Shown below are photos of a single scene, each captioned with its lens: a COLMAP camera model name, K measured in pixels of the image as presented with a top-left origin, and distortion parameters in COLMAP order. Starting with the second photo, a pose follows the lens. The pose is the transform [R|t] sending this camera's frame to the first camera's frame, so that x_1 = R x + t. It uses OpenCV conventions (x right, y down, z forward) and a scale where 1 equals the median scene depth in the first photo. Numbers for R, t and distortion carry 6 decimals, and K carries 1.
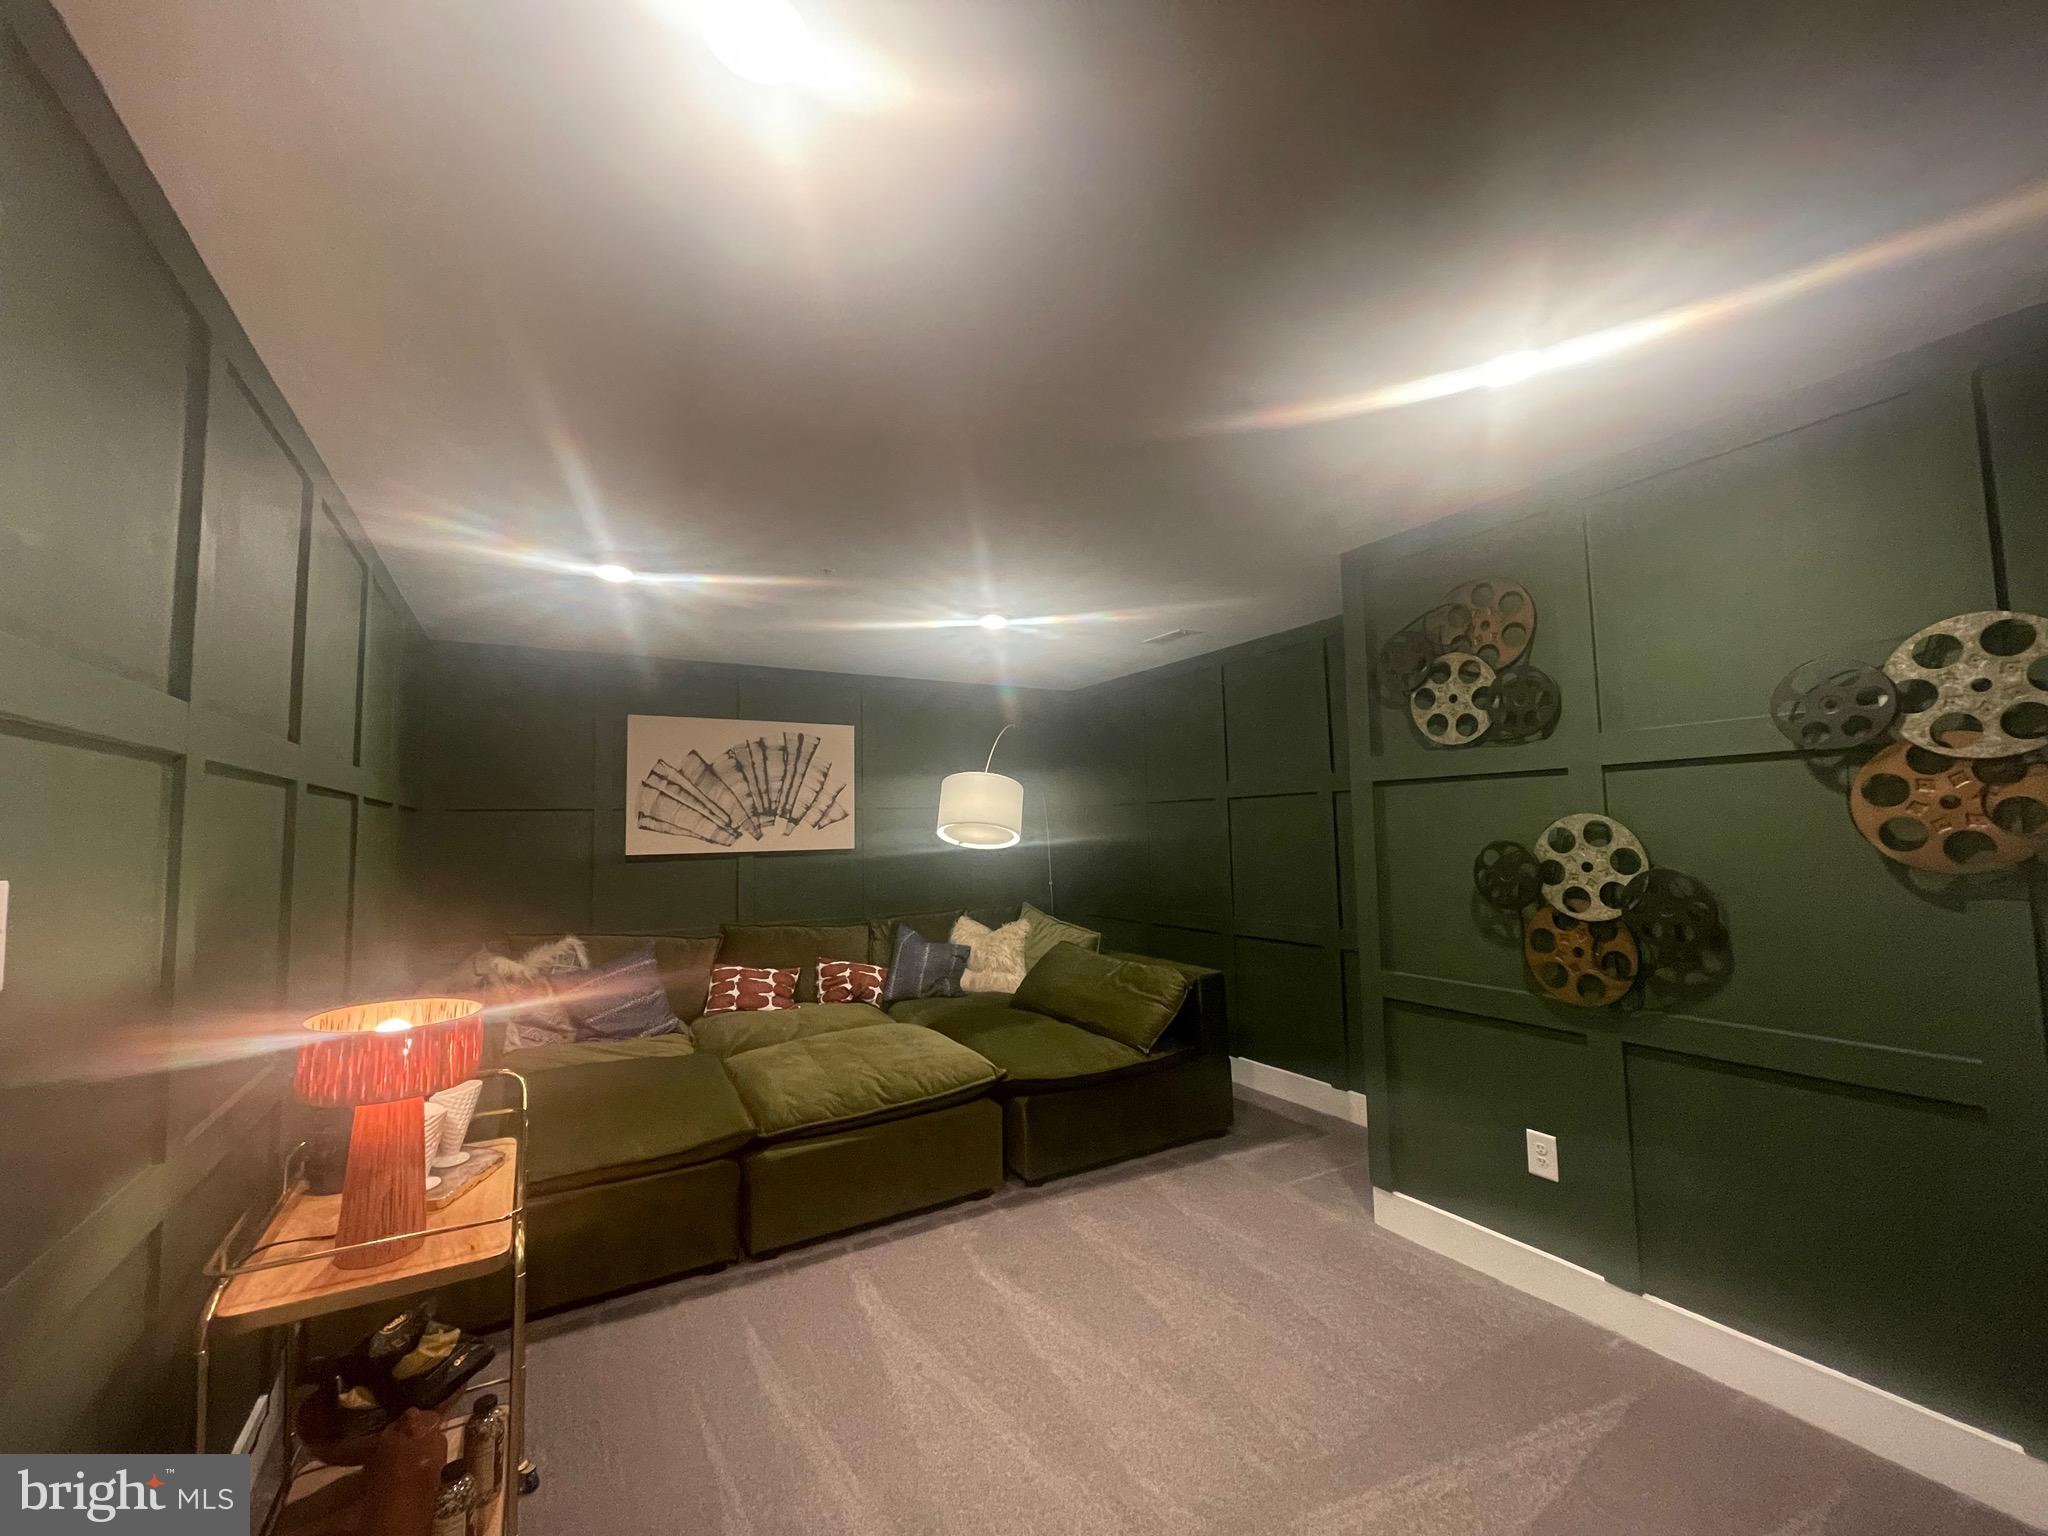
lens RADIAL K [[827.1, 0, 1022.2], [0, 827.1, 764.1], [0, 0, 1]] dist [0.006199, -0.000176]
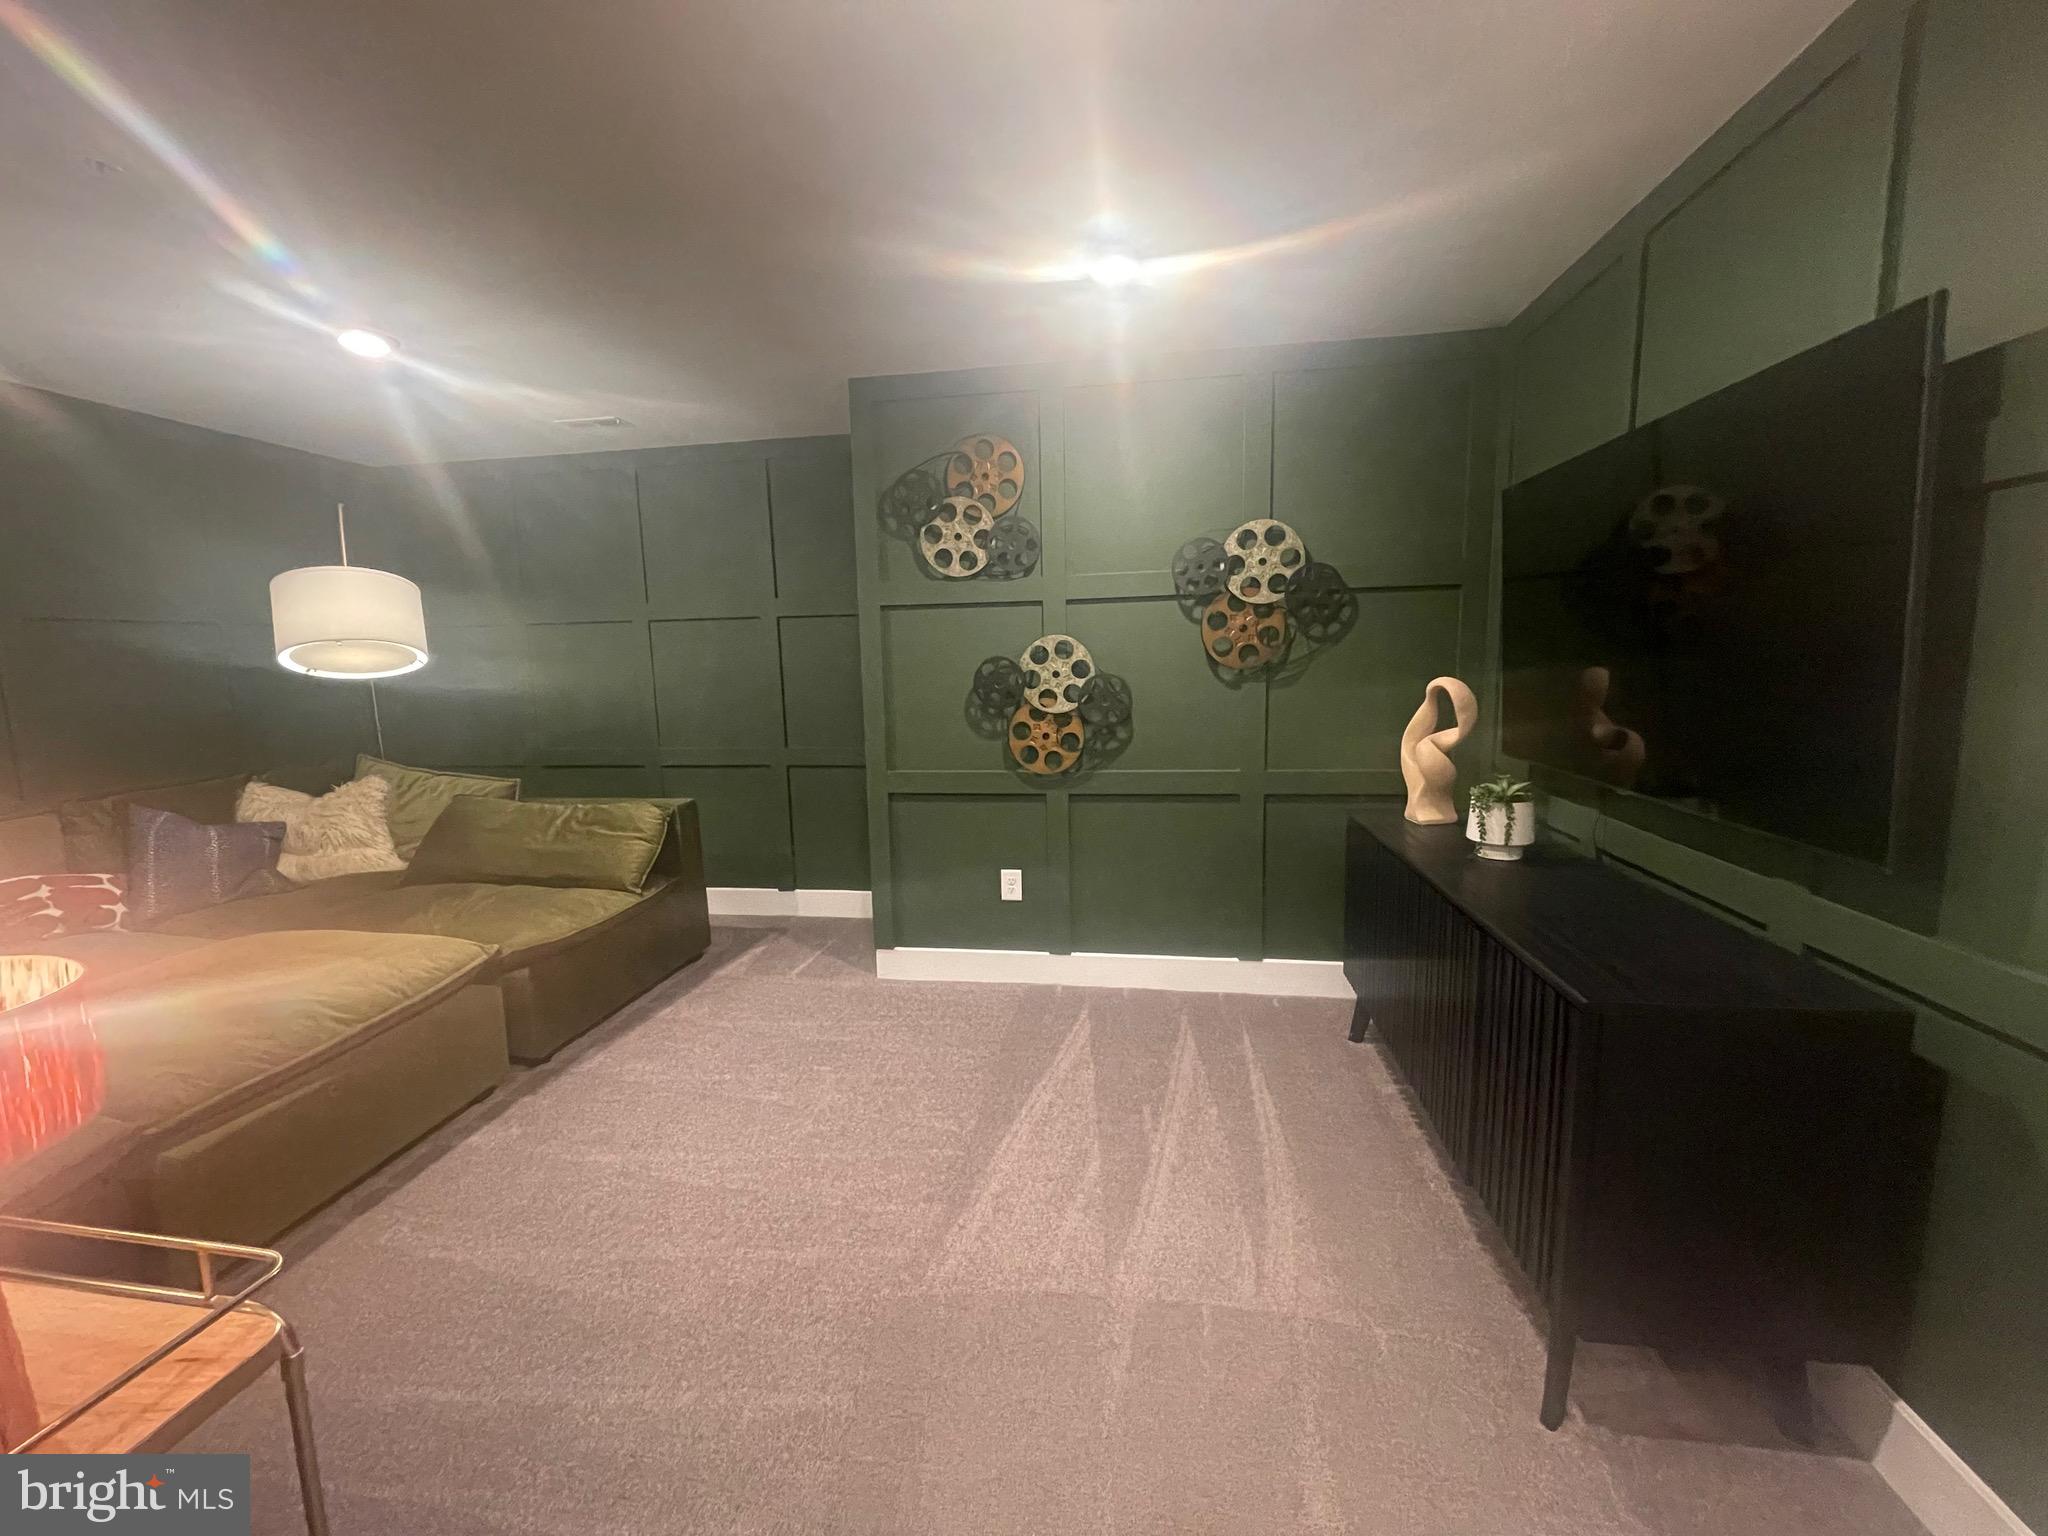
lens RADIAL K [[827.1, 0, 1019.7], [0, 827.1, 765.7], [0, 0, 1]] dist [0.006199, -0.000176]
pose [[0.635114, -0.098409, 0.766124, -0.364113], [-0.050743, 0.984393, 0.168512, 0.039750], [-0.770750, -0.145899, 0.620208, 0.152115]]
